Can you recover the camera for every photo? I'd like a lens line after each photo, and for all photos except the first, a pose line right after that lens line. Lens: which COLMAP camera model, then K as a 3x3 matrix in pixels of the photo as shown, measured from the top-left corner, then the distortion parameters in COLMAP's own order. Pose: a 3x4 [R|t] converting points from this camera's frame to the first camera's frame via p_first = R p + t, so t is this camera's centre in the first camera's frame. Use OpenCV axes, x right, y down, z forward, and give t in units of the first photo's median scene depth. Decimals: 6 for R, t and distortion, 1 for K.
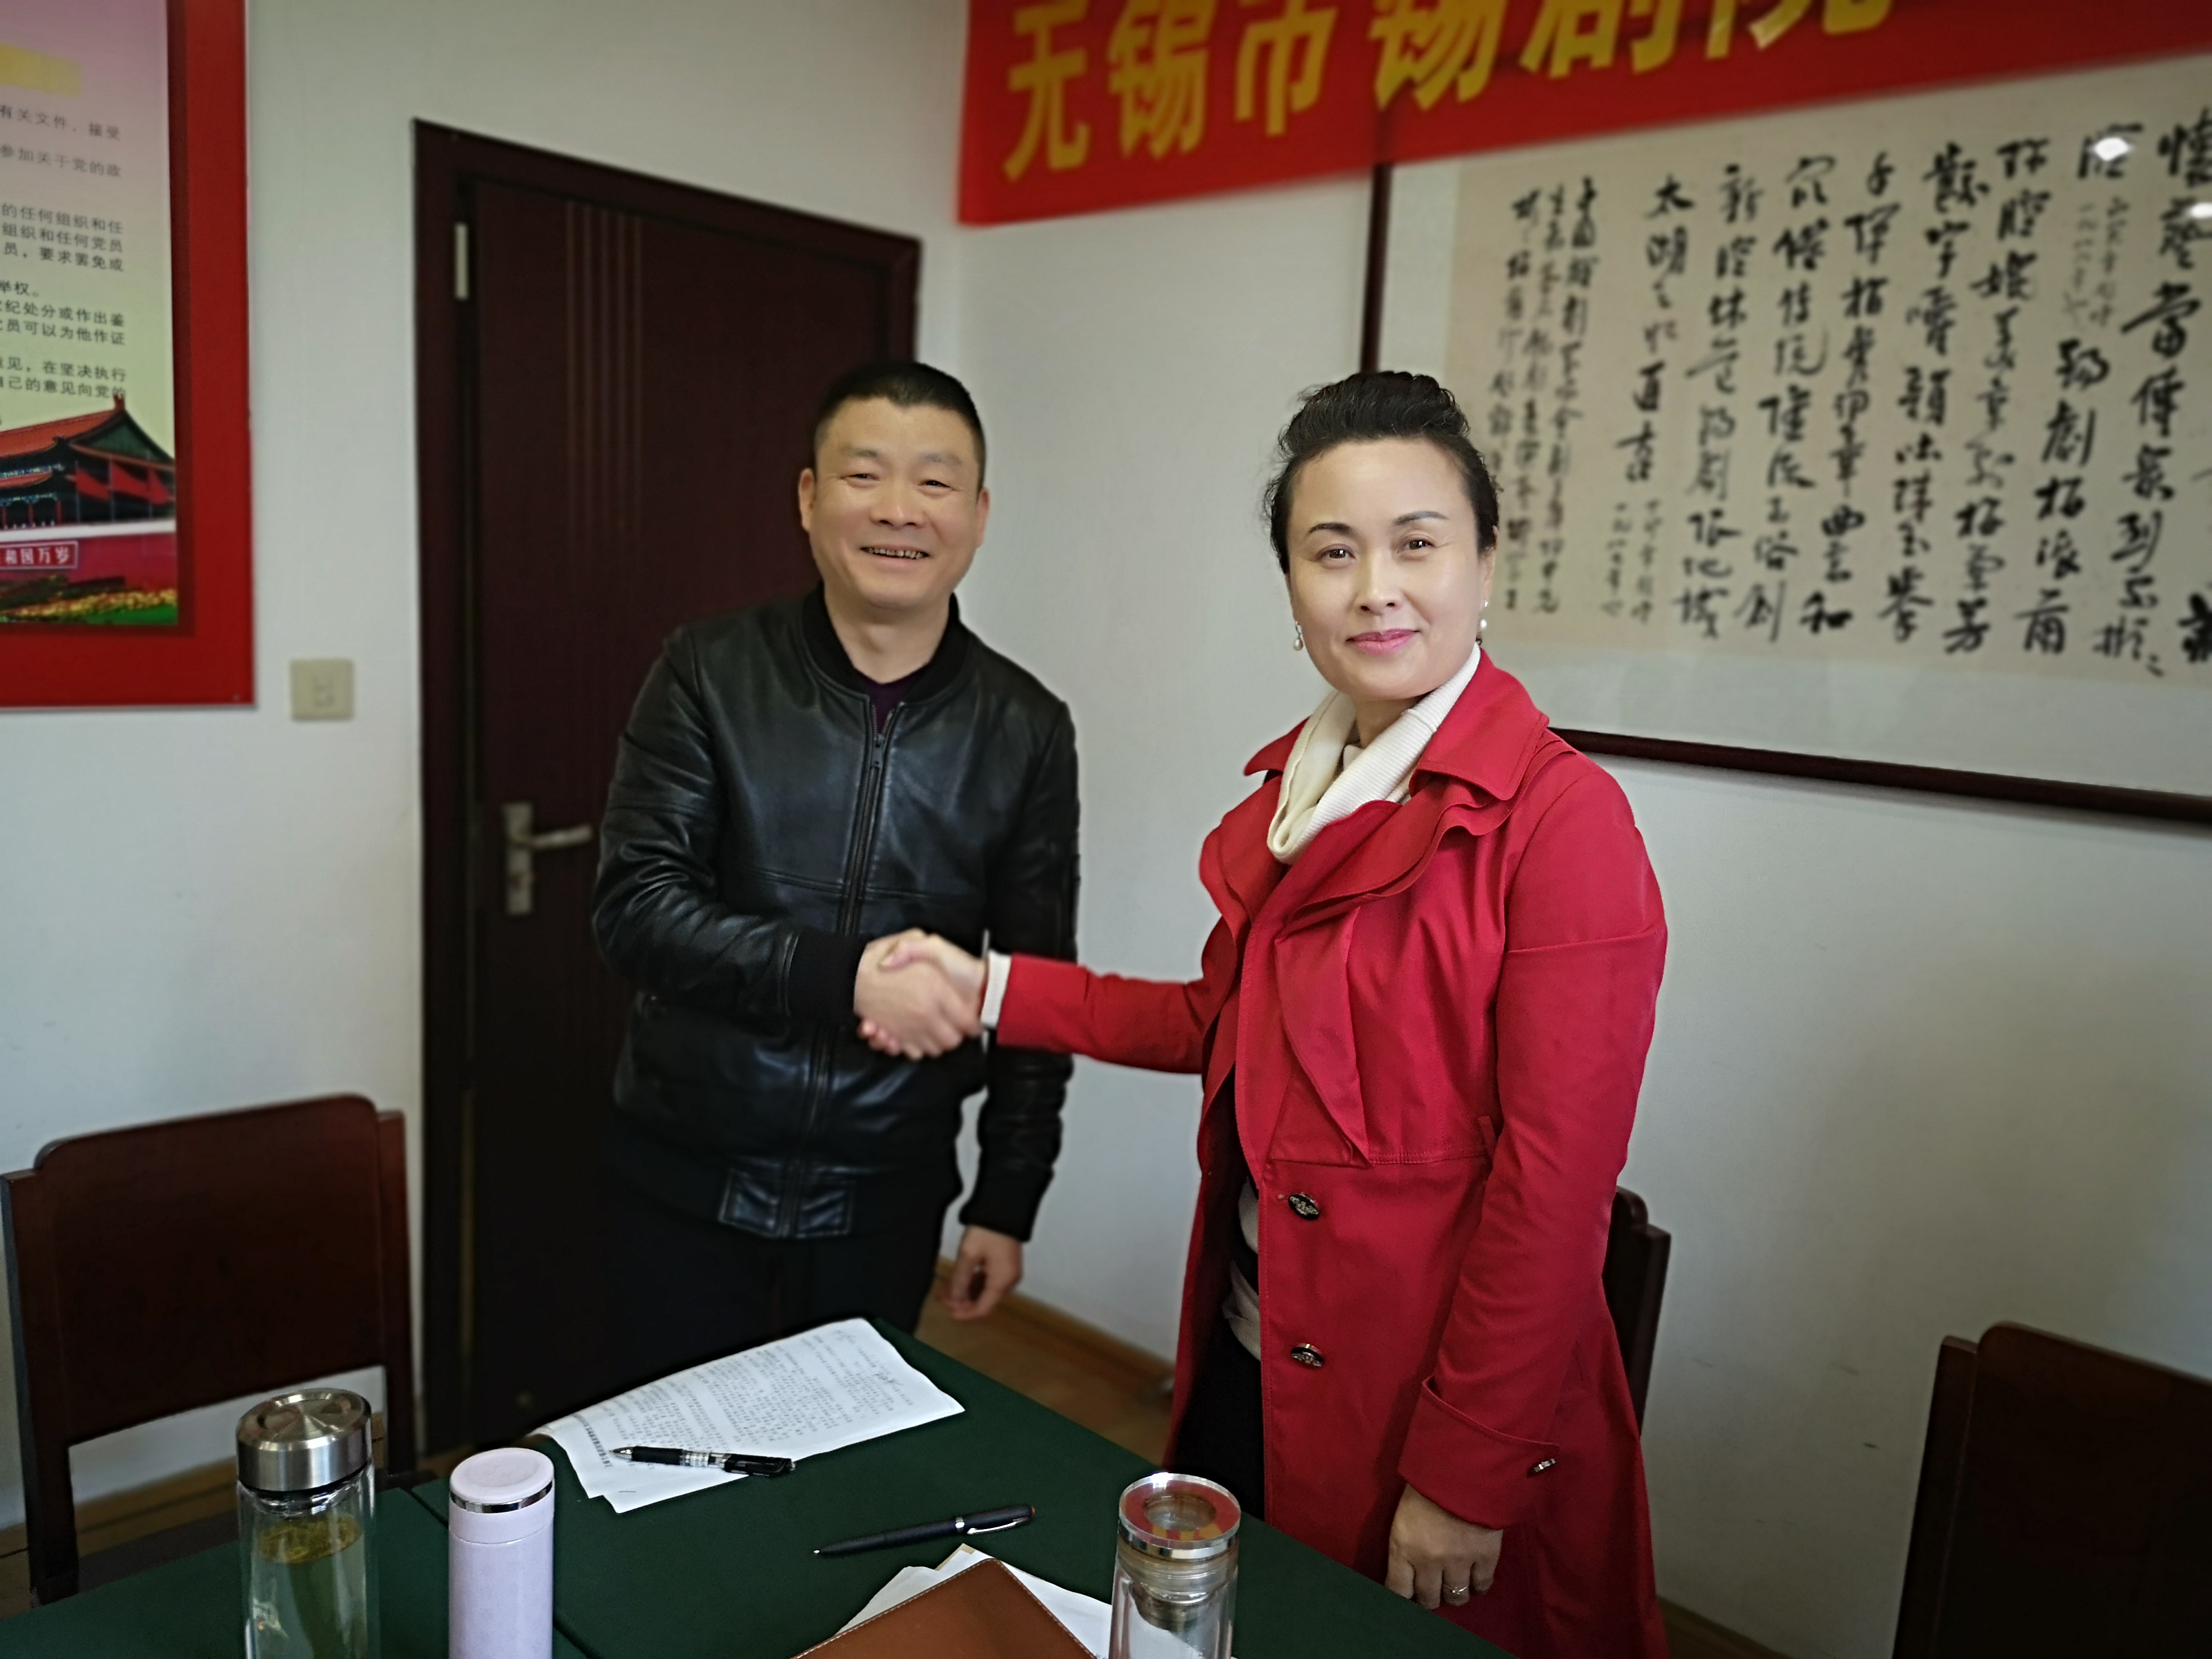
lens RADIAL K [[1739.2, 0, 1106.0], [0, 1739.2, 829.5], [0, 0, 1]] dist [0.111844, -0.161462]
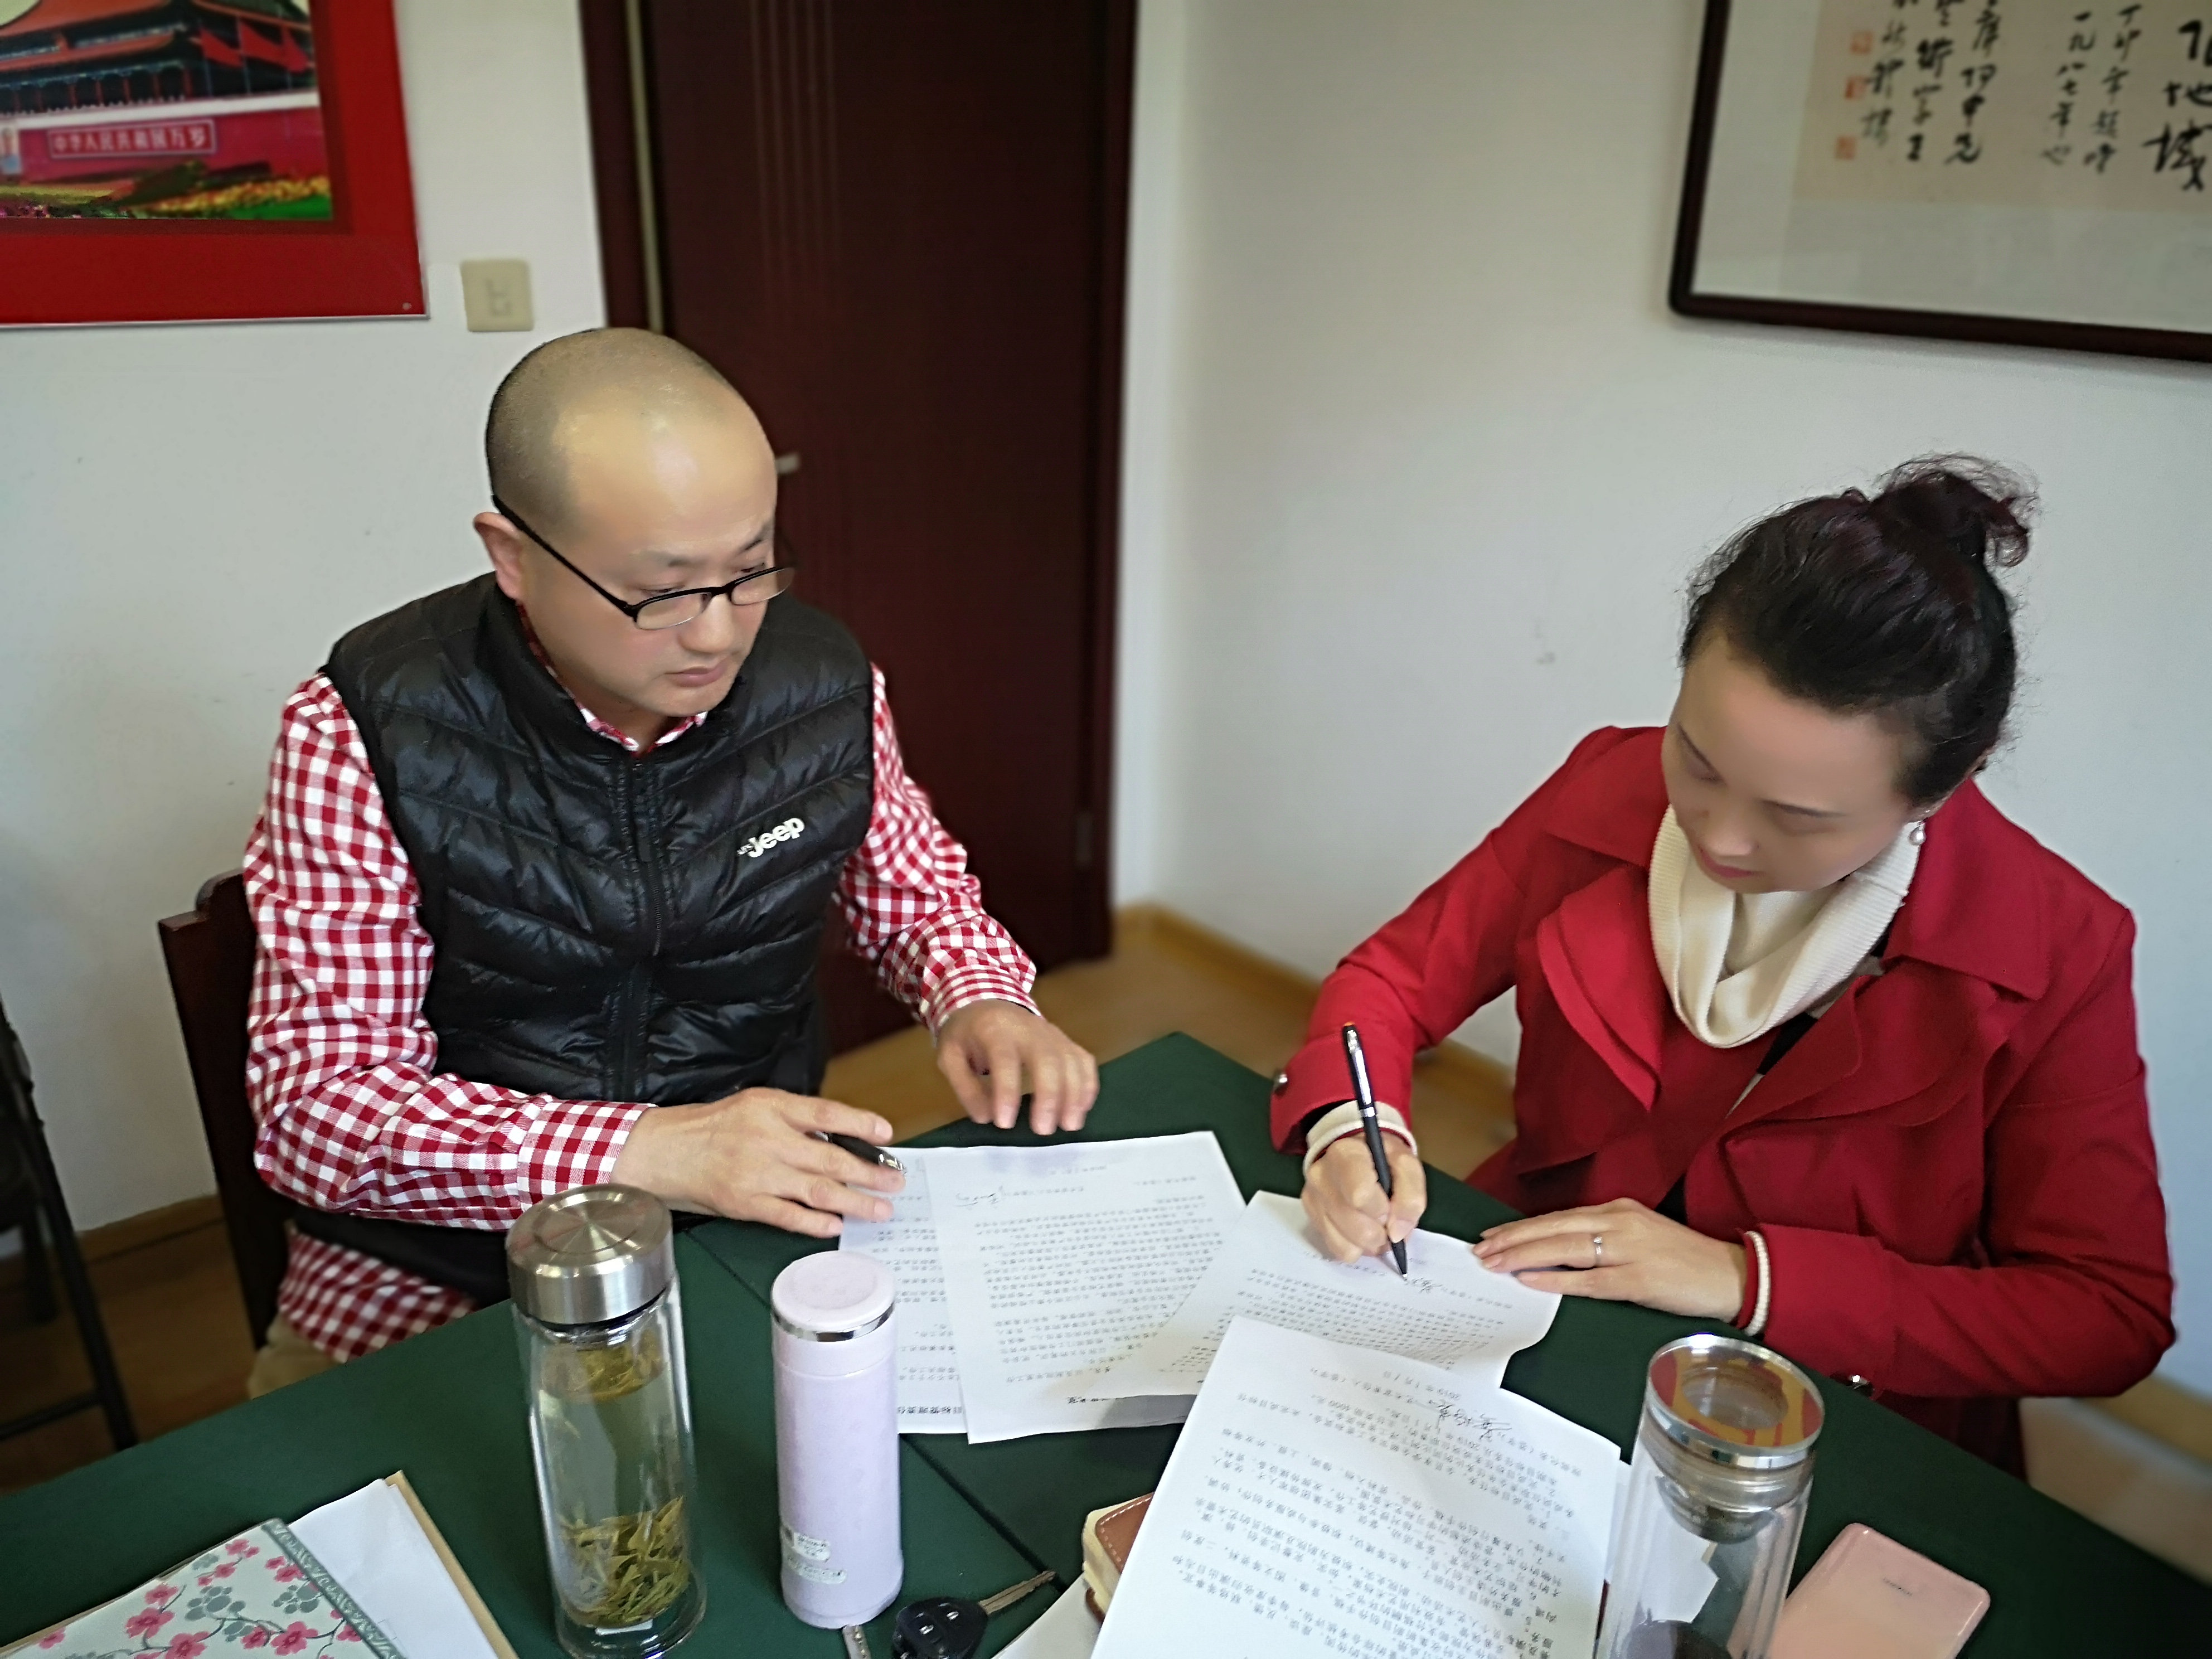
lens RADIAL K [[1744.8, 0, 1106.0], [0, 1744.8, 829.5], [0, 0, 1]] dist [0.069721, -0.078356]
pose [[0.995881, 0.009229, -0.090204, -0.065037], [0.010073, 0.977390, 0.211205, -0.001885], [0.090114, -0.211243, 0.973271, 0.125465]]
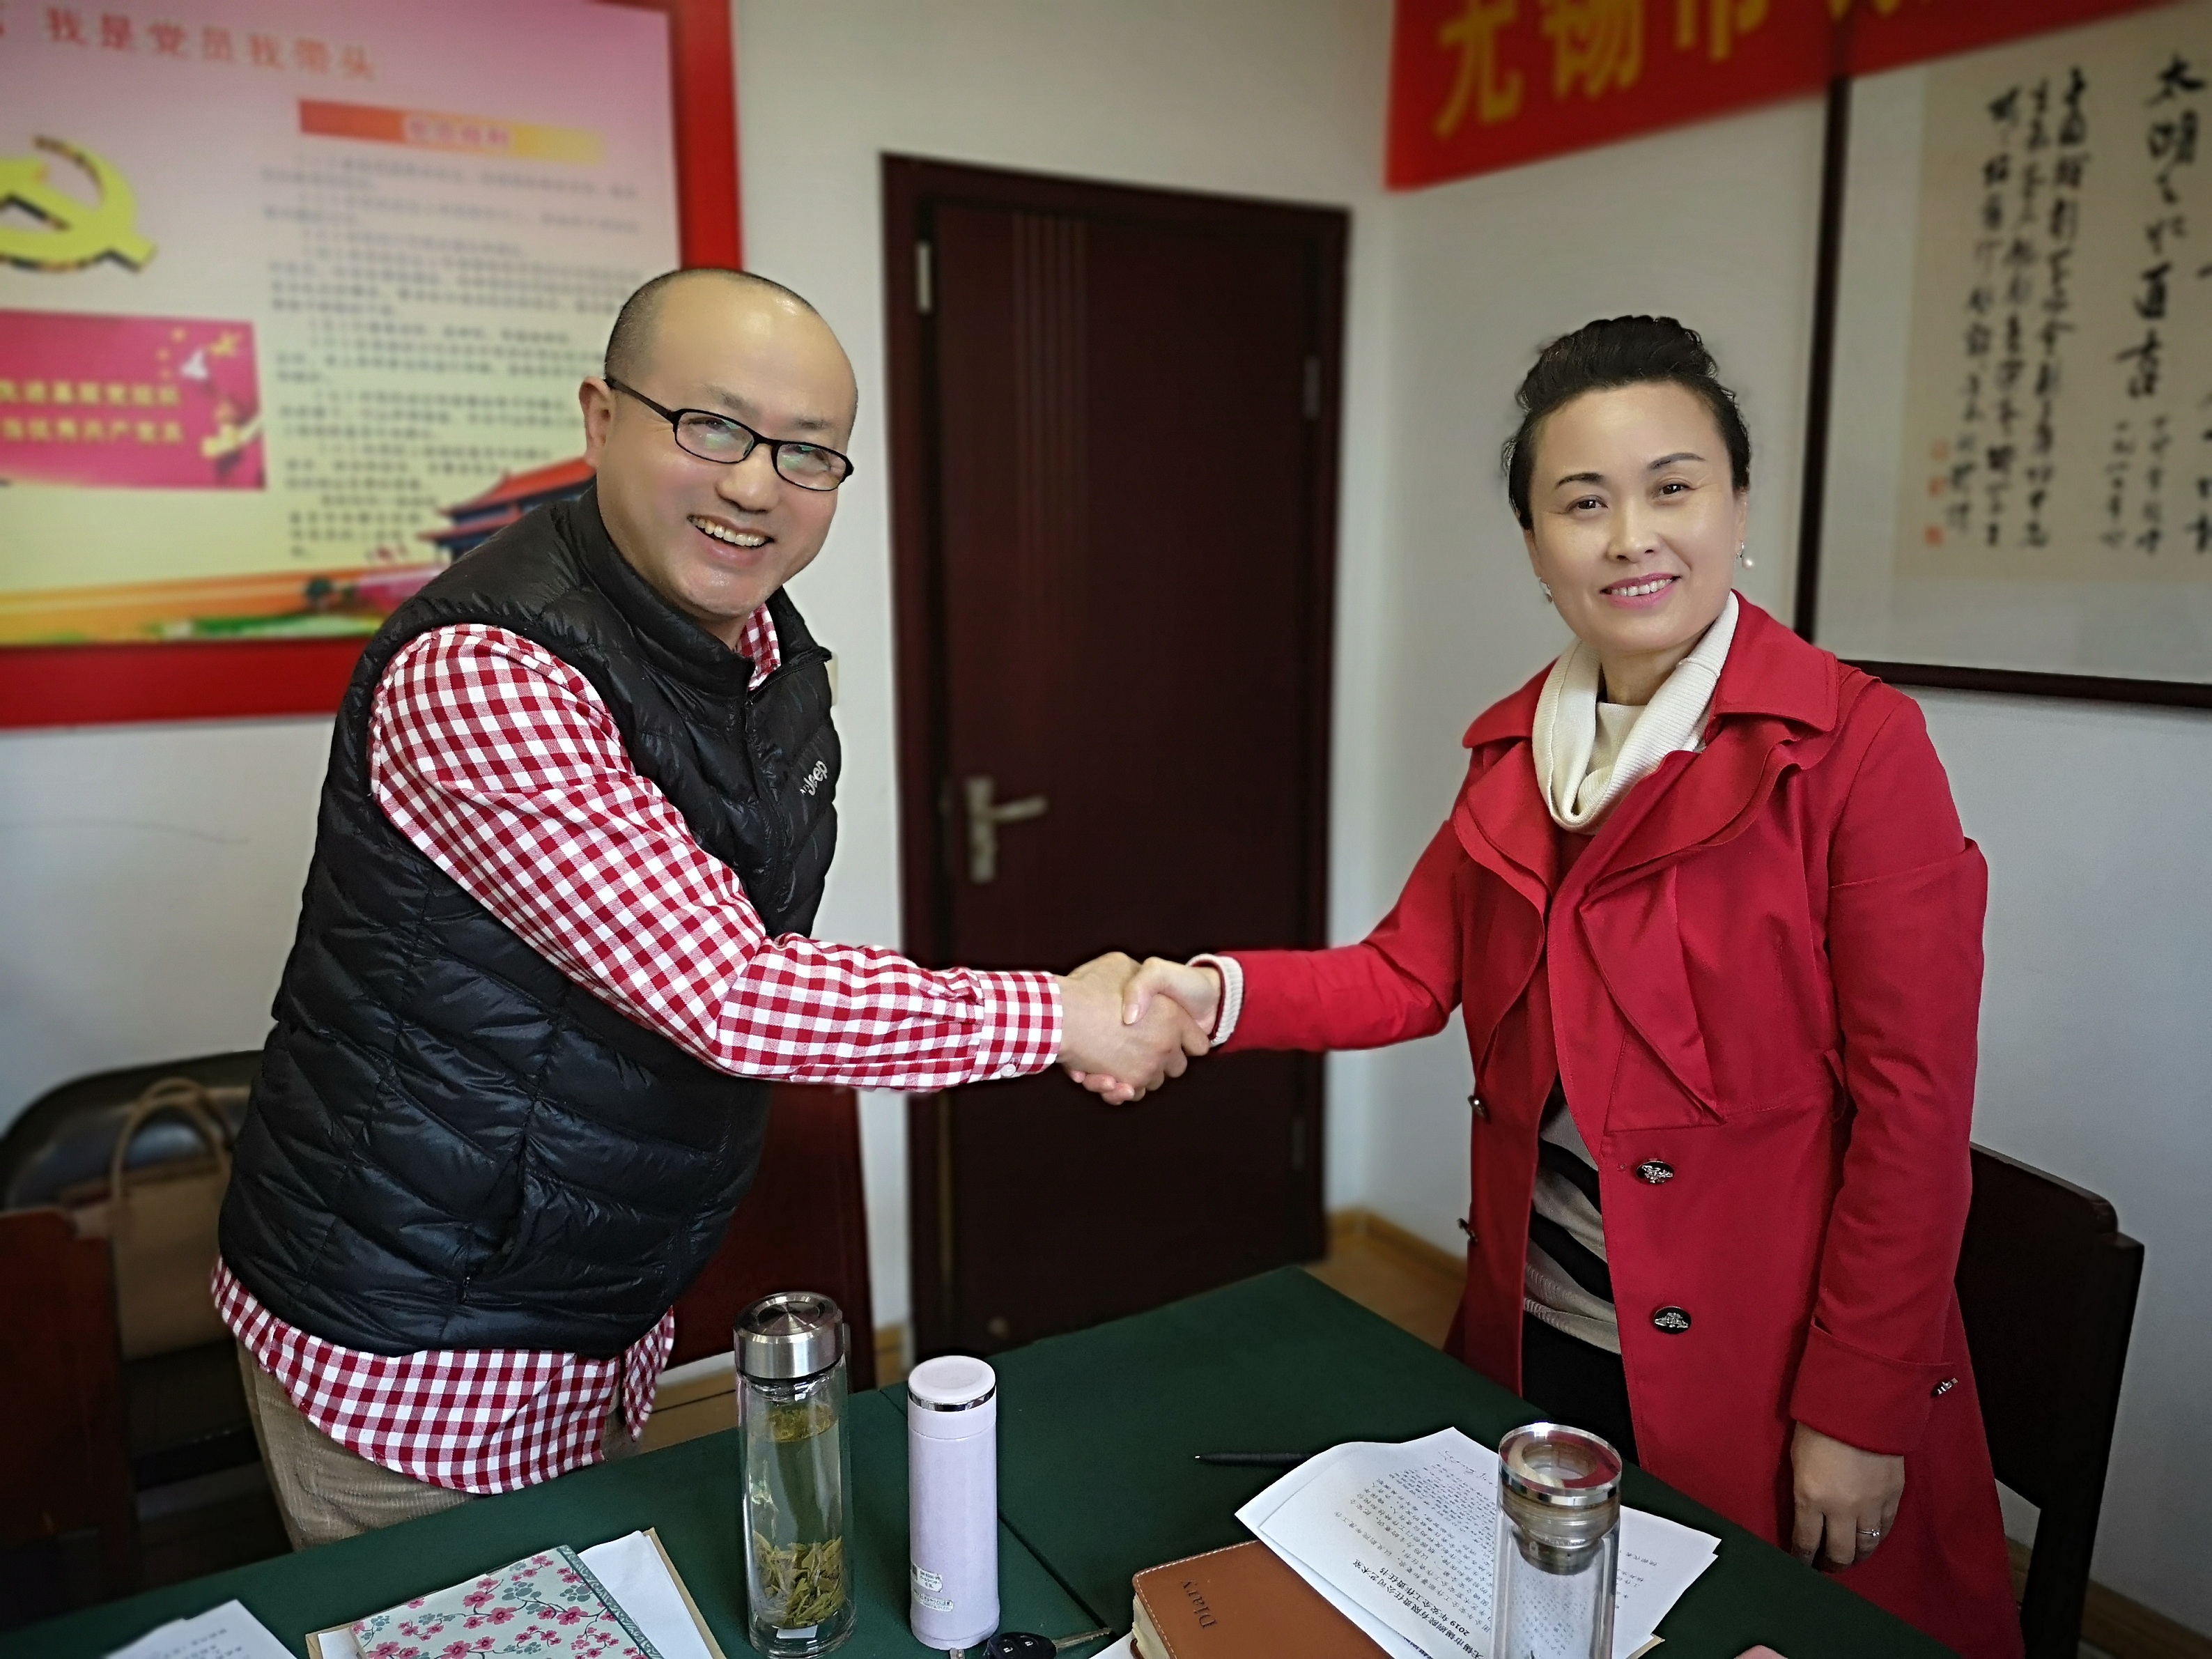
lens RADIAL K [[1744.9, 0, 1106.0], [0, 1744.9, 829.5], [0, 0, 1]] dist [0.069721, -0.078356]
pose [[0.965428, -0.011229, -0.260430, 0.023763], [0.016470, 0.999703, 0.017949, -0.001022], [0.260151, -0.021618, 0.965326, -0.020937]]
